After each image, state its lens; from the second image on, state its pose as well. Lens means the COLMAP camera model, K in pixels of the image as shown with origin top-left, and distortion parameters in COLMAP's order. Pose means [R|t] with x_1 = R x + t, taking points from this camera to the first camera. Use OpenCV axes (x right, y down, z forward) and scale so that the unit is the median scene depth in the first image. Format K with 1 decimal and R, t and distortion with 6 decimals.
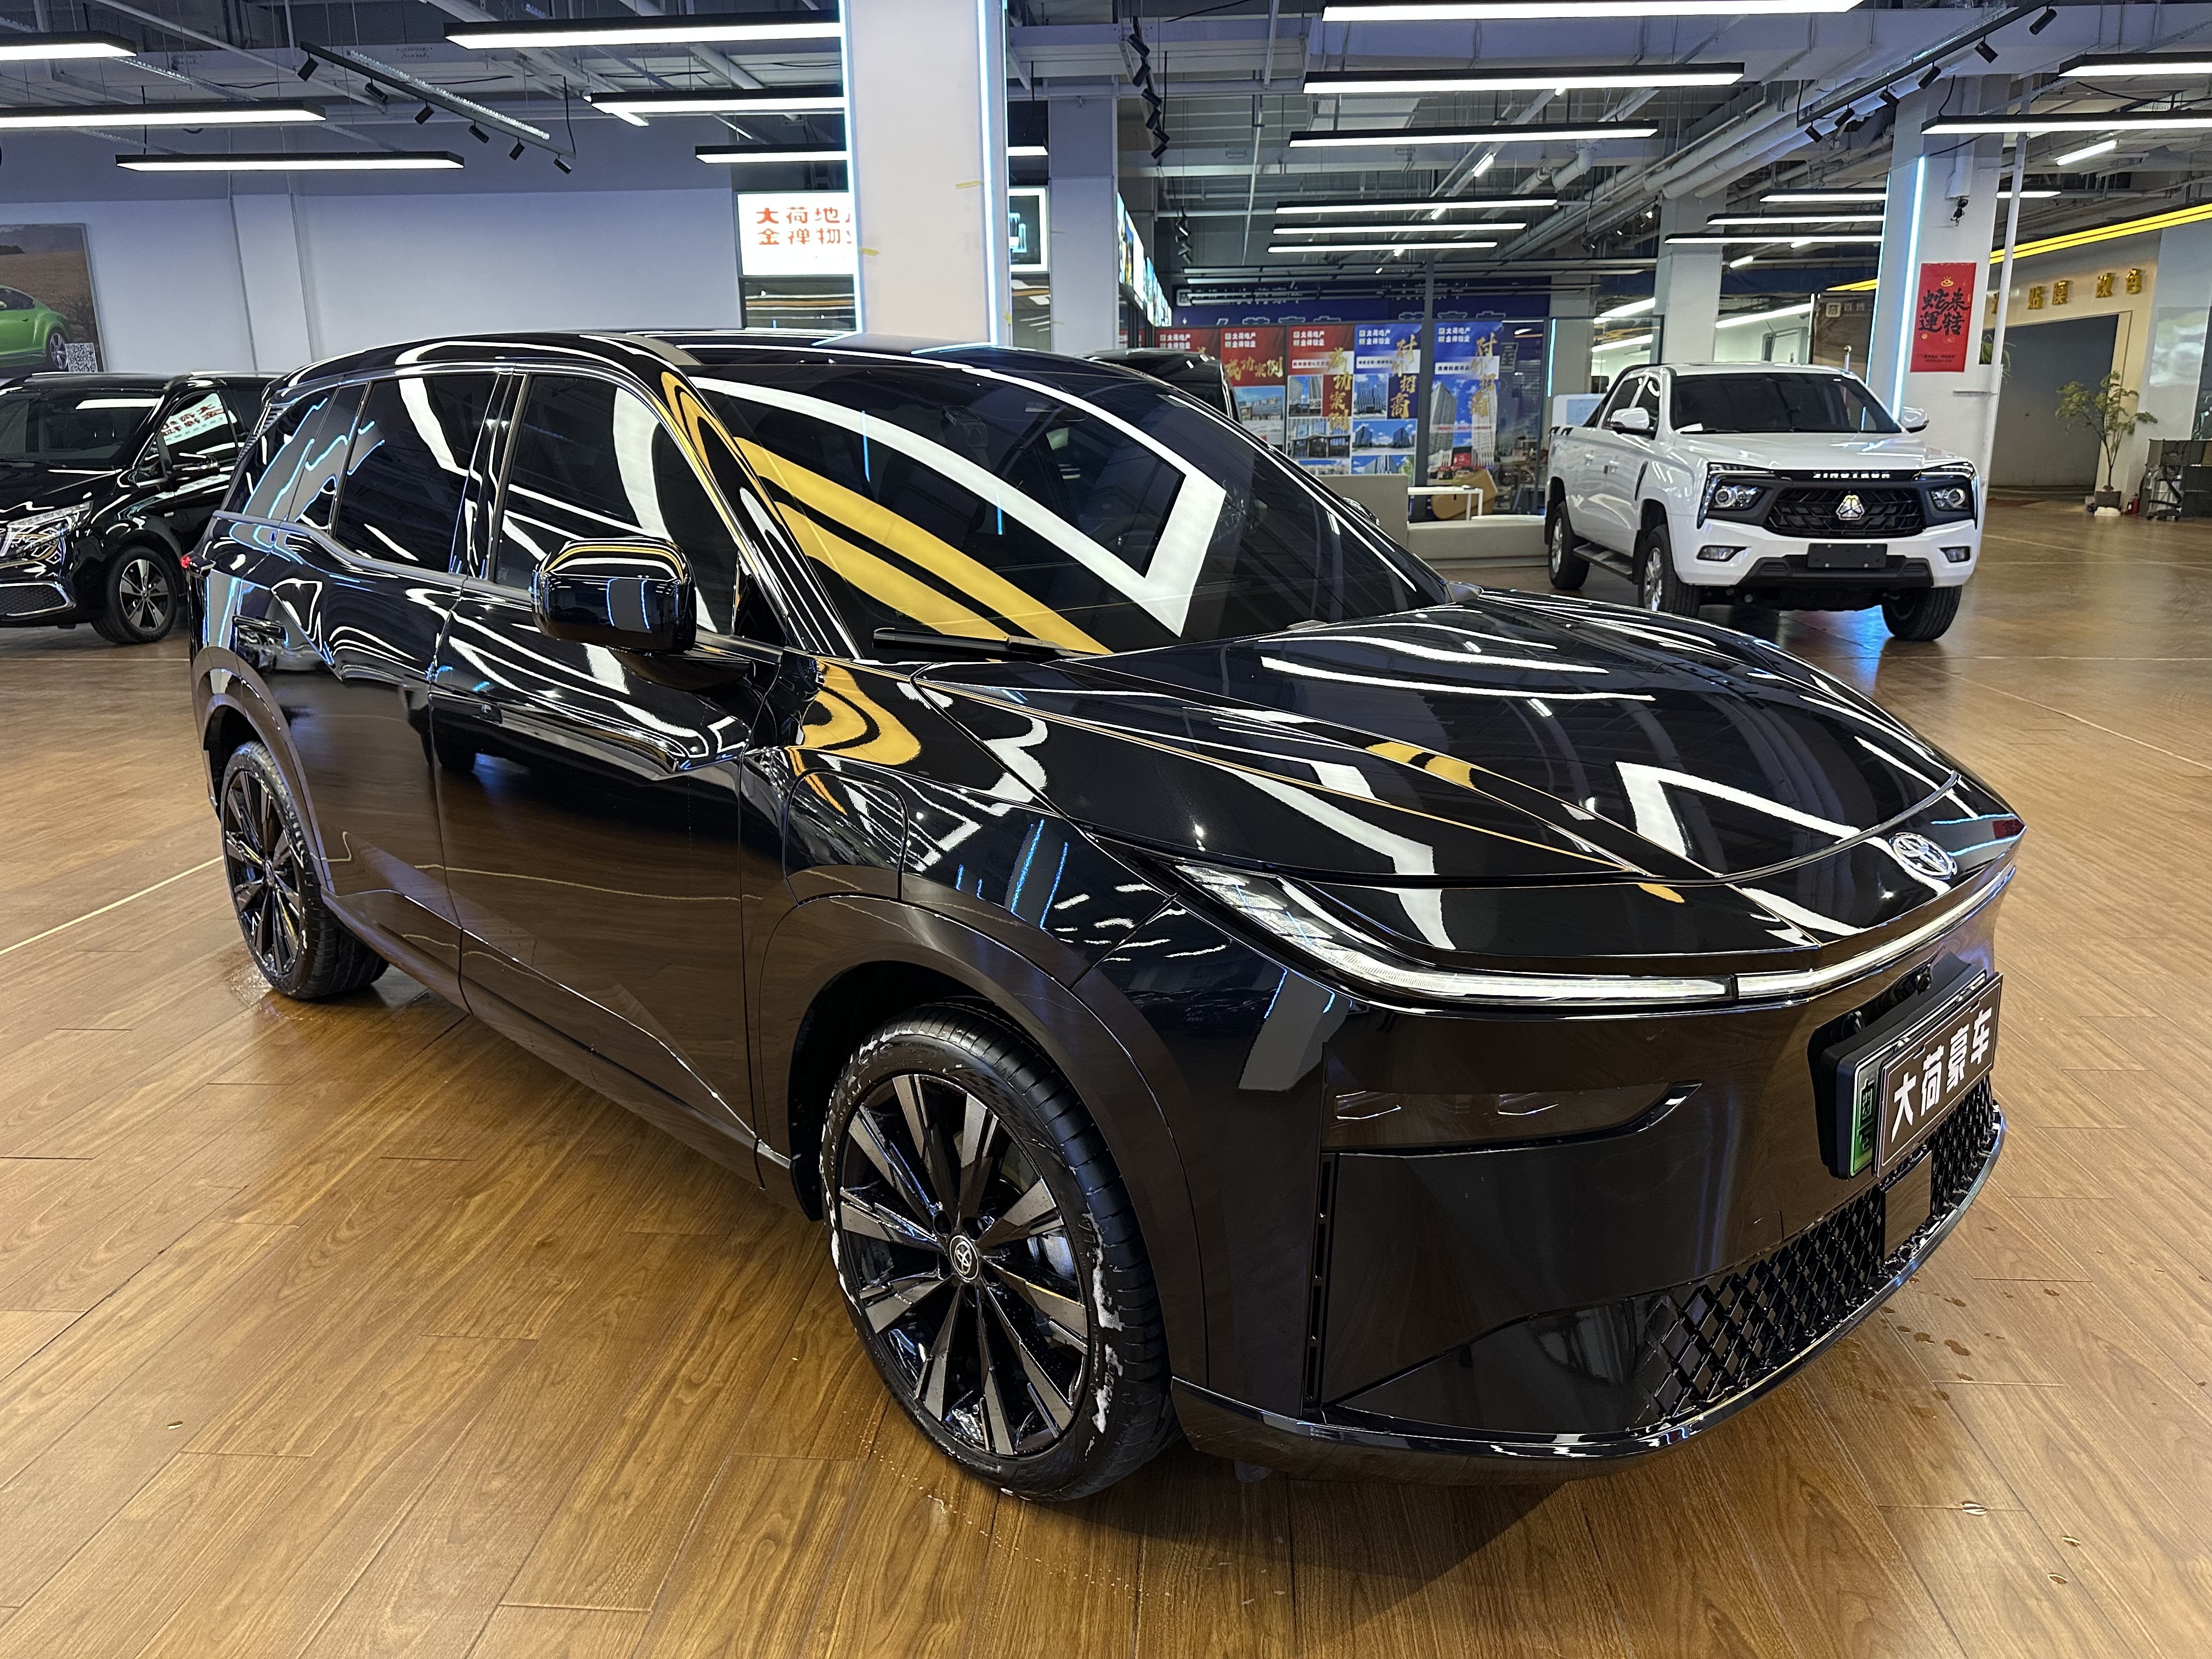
lens RADIAL K [[1556.4, 0, 1106.0], [0, 1556.4, 829.5], [0, 0, 1]] dist [0.035117, -0.051325]
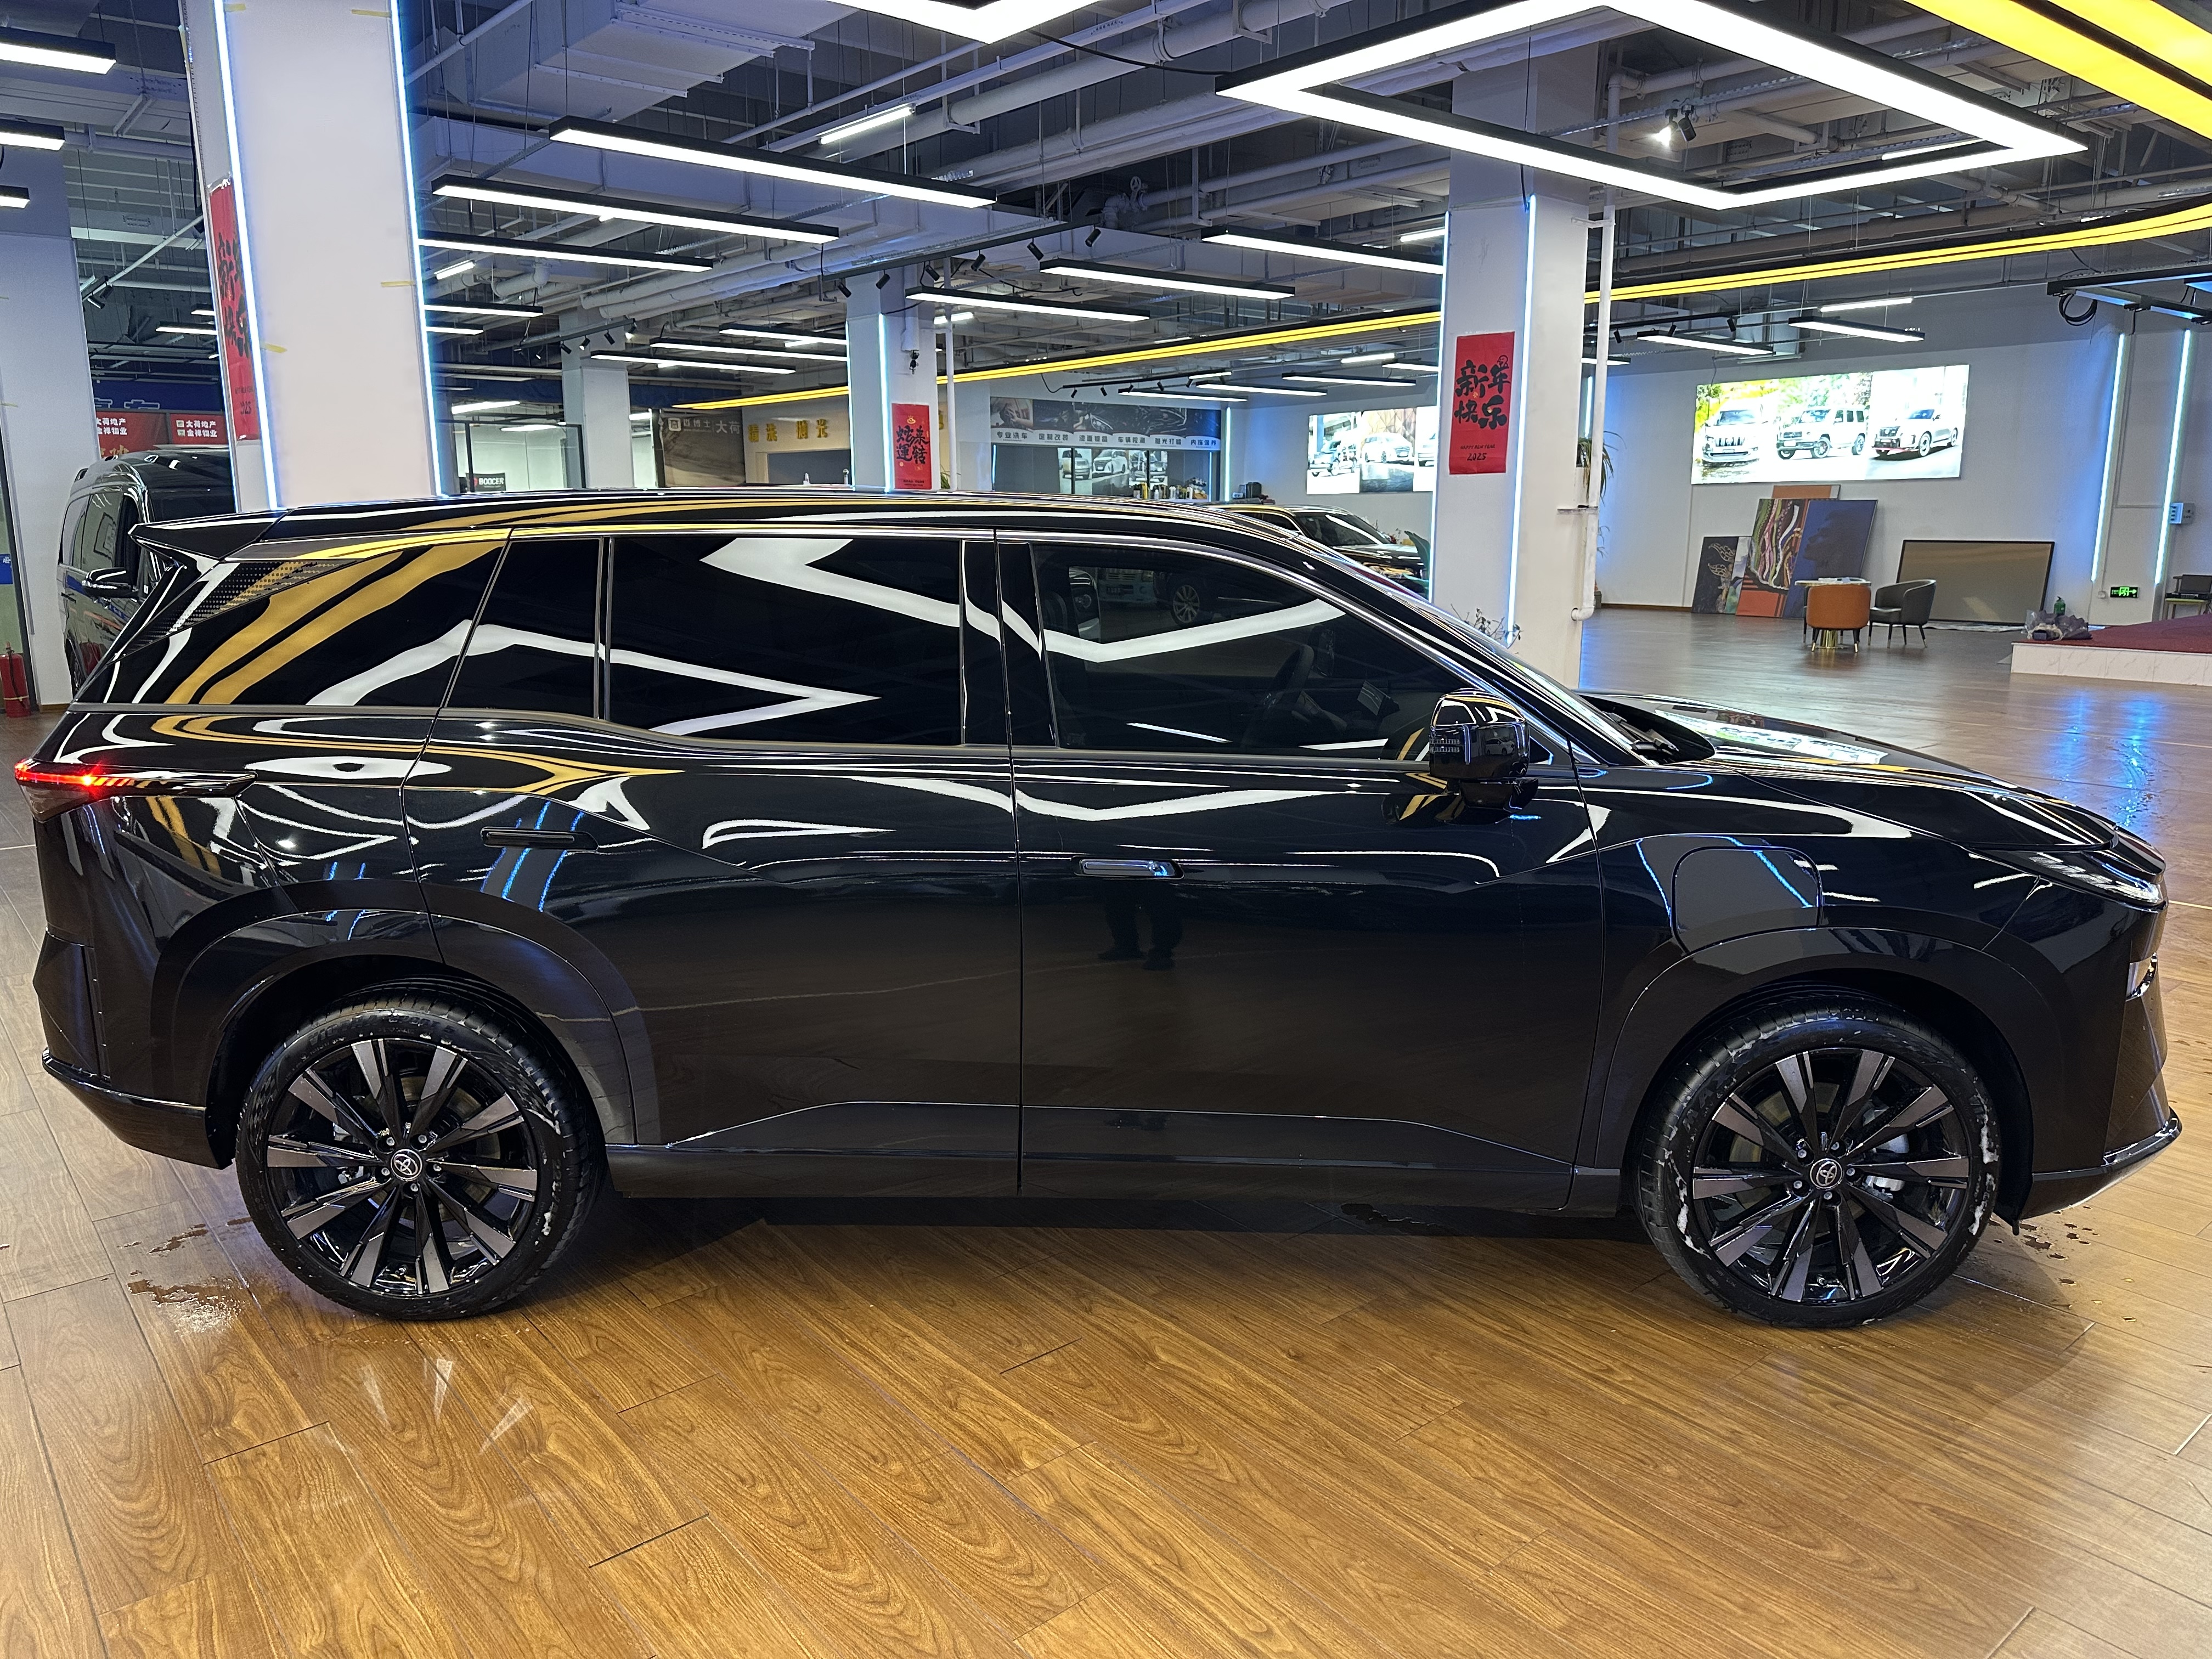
lens RADIAL K [[1555.4, 0, 1106.0], [0, 1555.4, 829.5], [0, 0, 1]] dist [-0.004179, -0.008772]
pose [[0.712360, -0.123196, 0.690917, -0.346834], [0.160735, 0.986944, 0.010256, -0.036443], [-0.683160, 0.103749, 0.722861, 0.089122]]
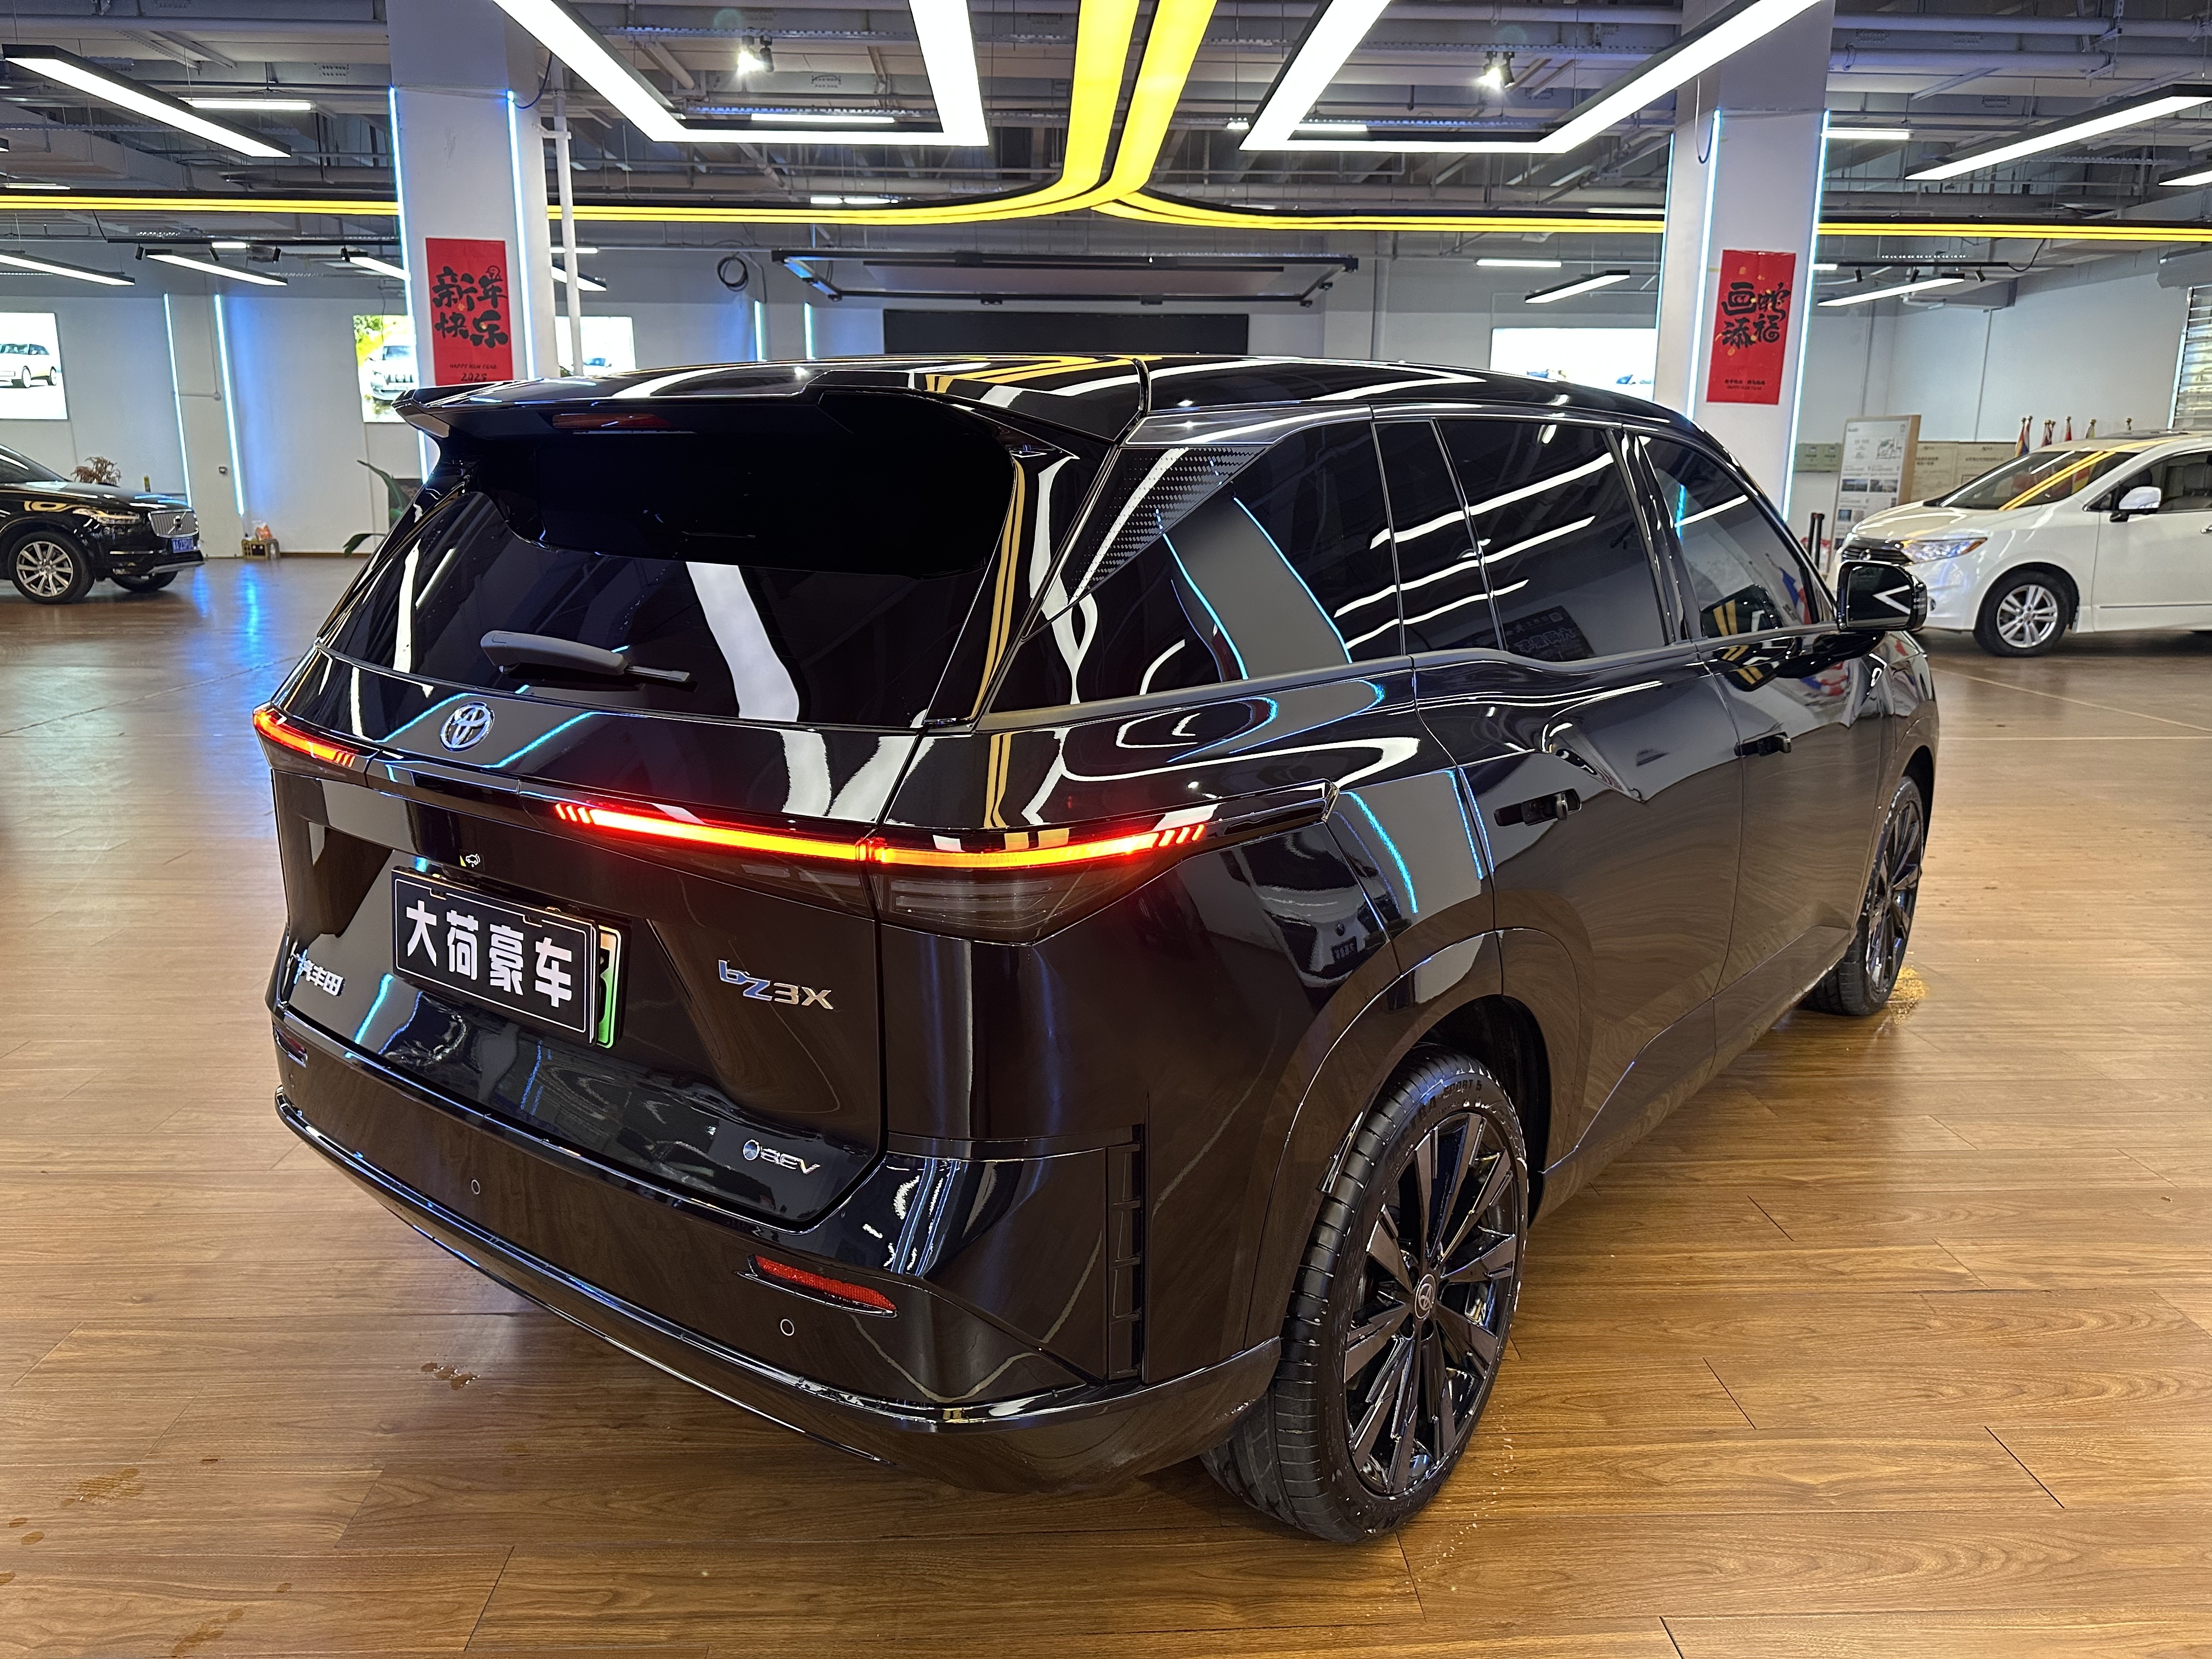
lens RADIAL K [[1555.4, 0, 1106.0], [0, 1555.4, 829.5], [0, 0, 1]] dist [-0.004179, -0.008772]
pose [[-0.121908, -0.206039, 0.970920, -0.440183], [0.229637, 0.945820, 0.229546, -0.117606], [-0.965611, 0.250942, -0.067989, 0.482347]]
